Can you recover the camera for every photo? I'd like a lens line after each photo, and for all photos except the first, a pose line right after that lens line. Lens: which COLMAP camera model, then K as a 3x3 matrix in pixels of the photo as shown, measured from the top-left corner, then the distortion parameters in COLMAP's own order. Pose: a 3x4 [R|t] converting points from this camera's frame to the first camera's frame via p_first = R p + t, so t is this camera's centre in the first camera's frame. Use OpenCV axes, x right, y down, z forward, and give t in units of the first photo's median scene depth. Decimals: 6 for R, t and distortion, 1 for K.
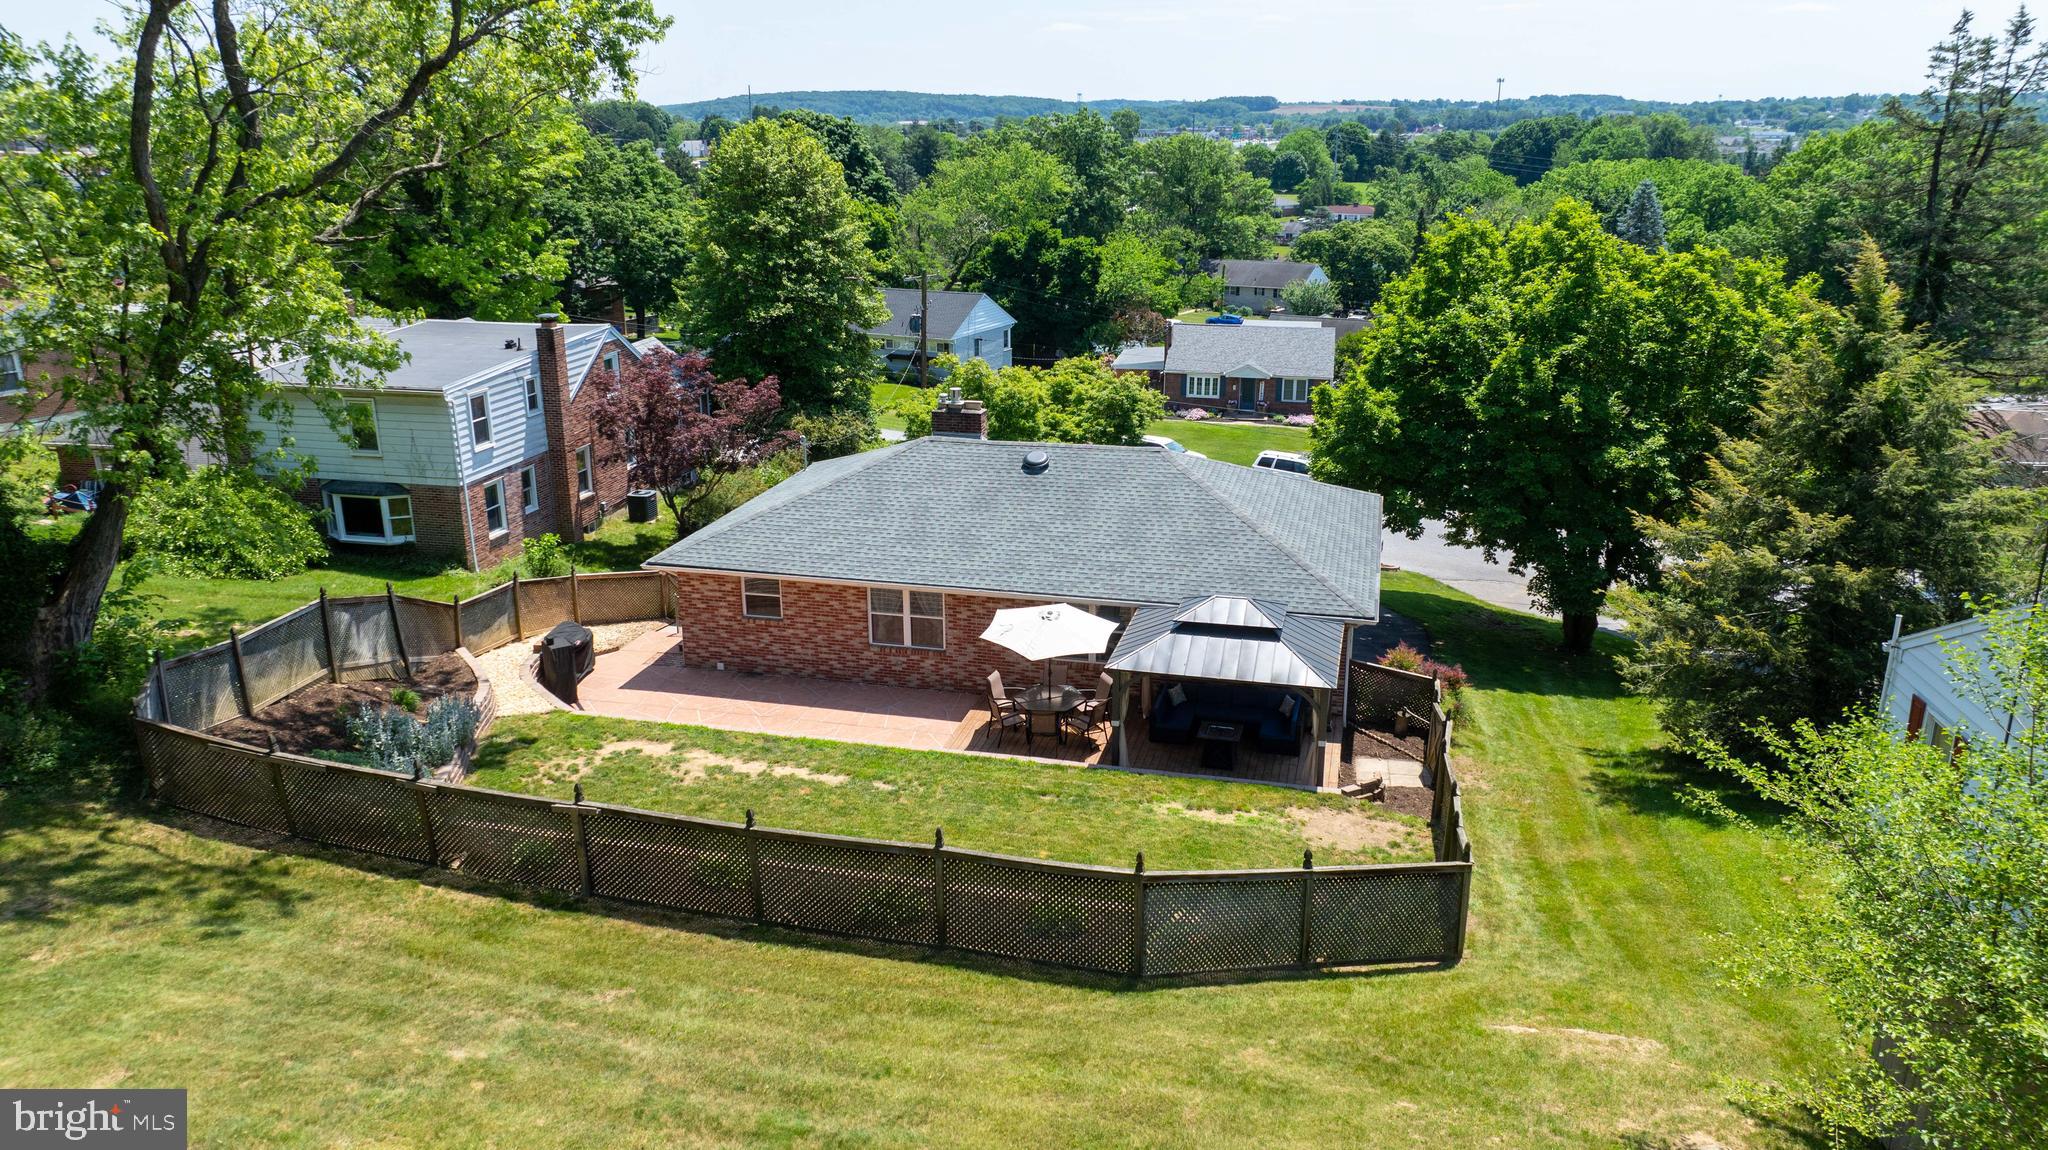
lens RADIAL K [[1441.5, 0, 1024.0], [0, 1441.5, 575.0], [0, 0, 1]] dist [-0.051796, 0.046040]
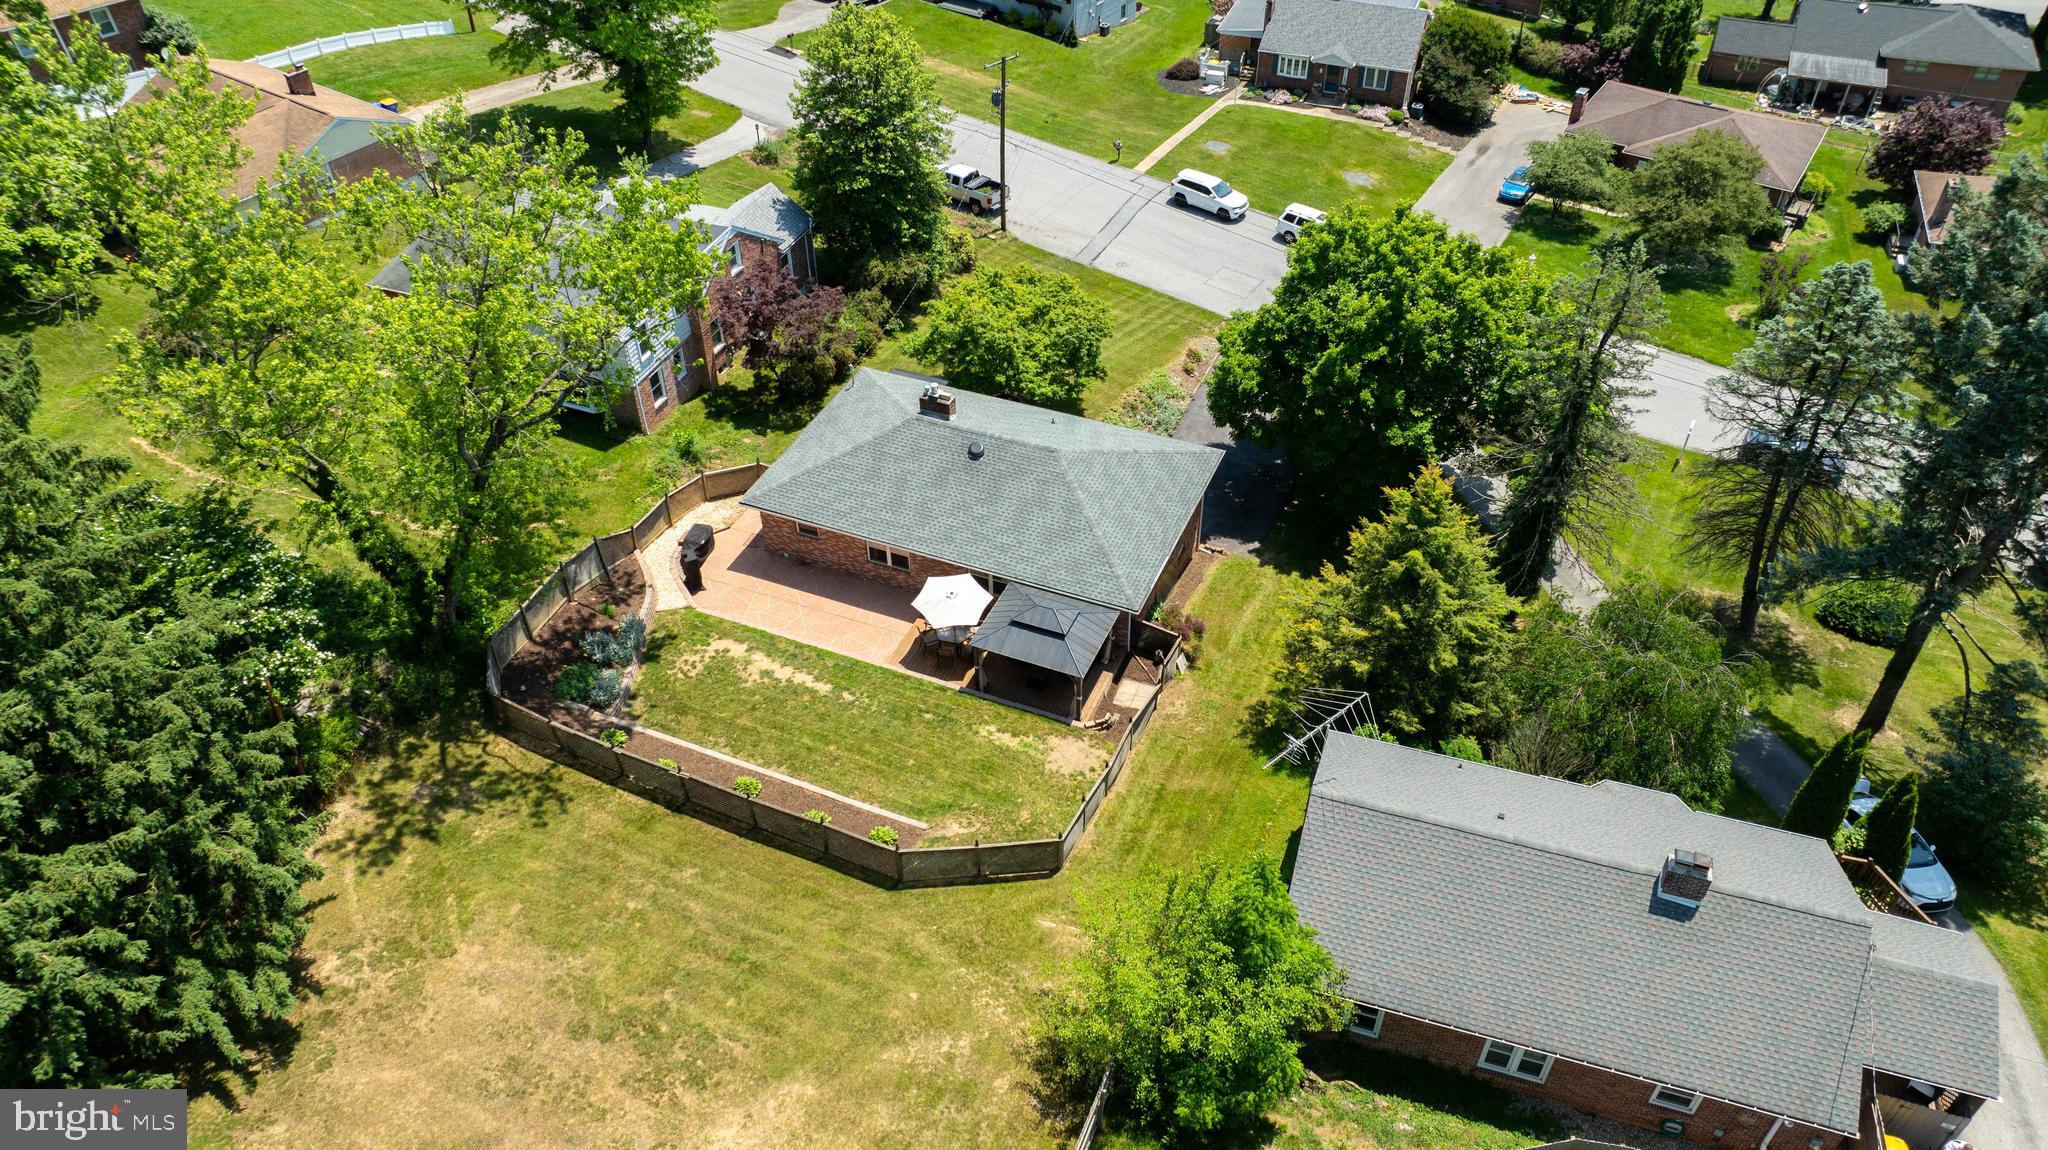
lens RADIAL K [[1441.5, 0, 1024.0], [0, 1441.5, 575.0], [0, 0, 1]] dist [-0.051796, 0.046040]
pose [[0.987571, 0.096437, -0.124115, 0.339648], [-0.038677, 0.914474, 0.402793, -0.746164], [0.152344, -0.392986, 0.906837, -0.611338]]
